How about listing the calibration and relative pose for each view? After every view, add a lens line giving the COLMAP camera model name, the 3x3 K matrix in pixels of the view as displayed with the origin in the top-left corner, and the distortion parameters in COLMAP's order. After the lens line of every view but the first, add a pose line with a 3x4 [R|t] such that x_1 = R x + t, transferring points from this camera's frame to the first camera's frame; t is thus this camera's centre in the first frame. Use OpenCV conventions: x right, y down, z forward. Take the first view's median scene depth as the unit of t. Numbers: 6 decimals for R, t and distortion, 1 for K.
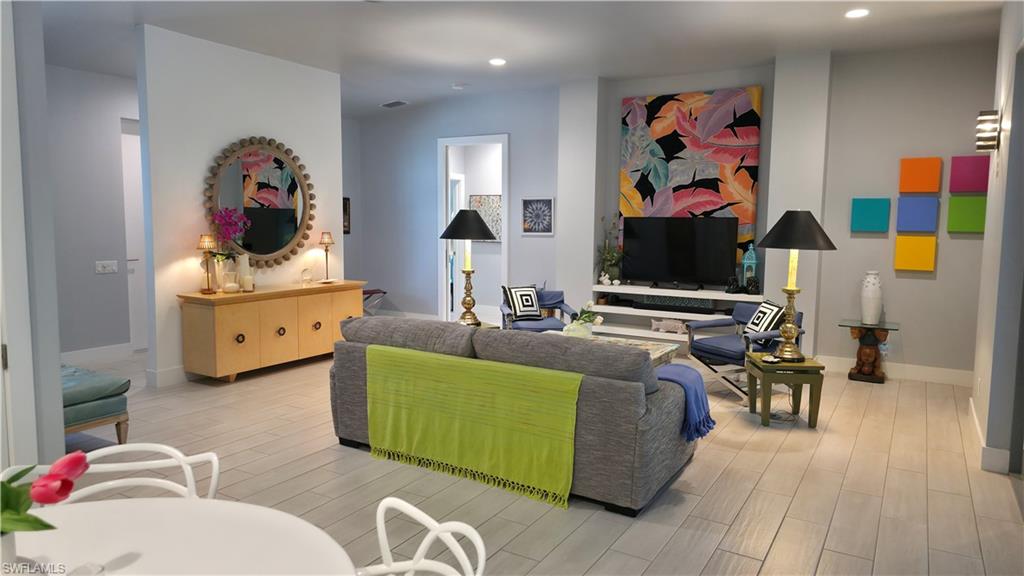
lens RADIAL K [[671.6, 0, 517.0], [0, 671.6, 286.9], [0, 0, 1]] dist [0.064998, -0.057350]
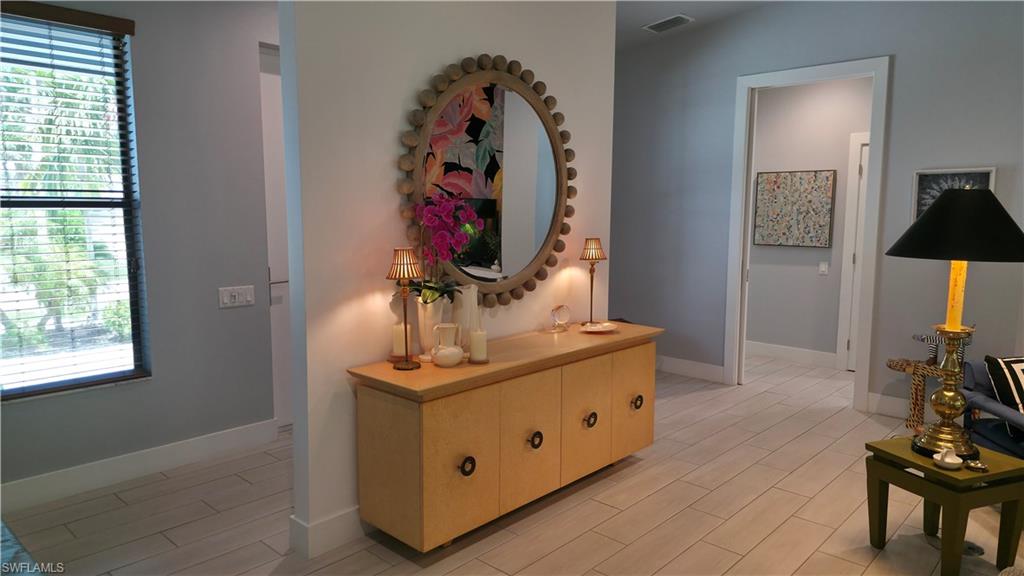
lens RADIAL K [[671.6, 0, 514.0], [0, 671.6, 295.2], [0, 0, 1]] dist [0.064998, -0.057350]
pose [[0.978461, 0.020321, -0.205428, -0.261552], [-0.015332, 0.999548, 0.025852, -0.053342], [0.205860, -0.022145, 0.978331, 0.506109]]
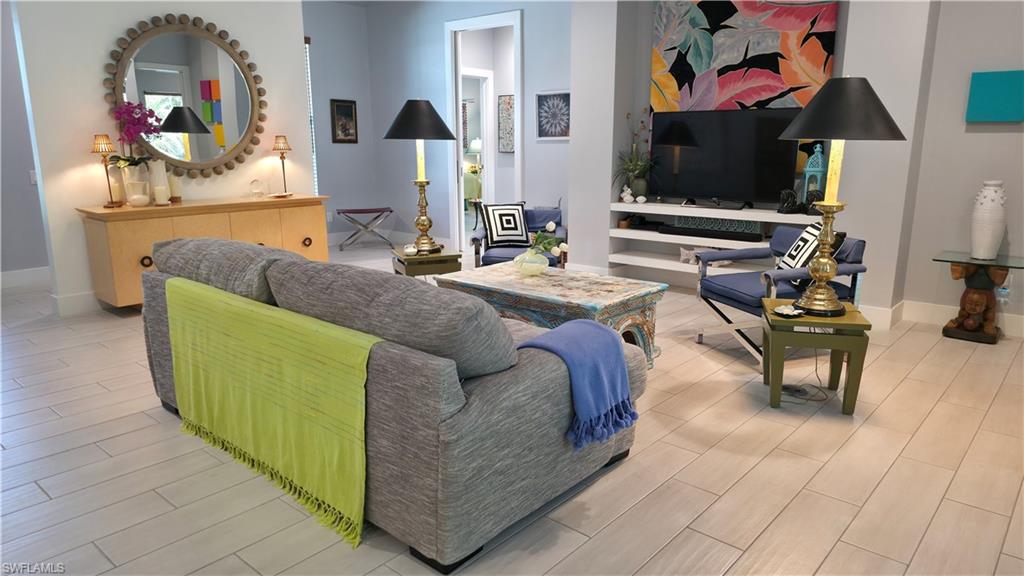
lens RADIAL K [[671.6, 0, 522.1], [0, 671.6, 292.7], [0, 0, 1]] dist [0.064998, -0.057350]
pose [[0.984674, 0.028219, -0.172107, 0.179824], [-0.006982, 0.992411, 0.122767, 0.007126], [0.174265, -0.119684, 0.977398, 0.237573]]
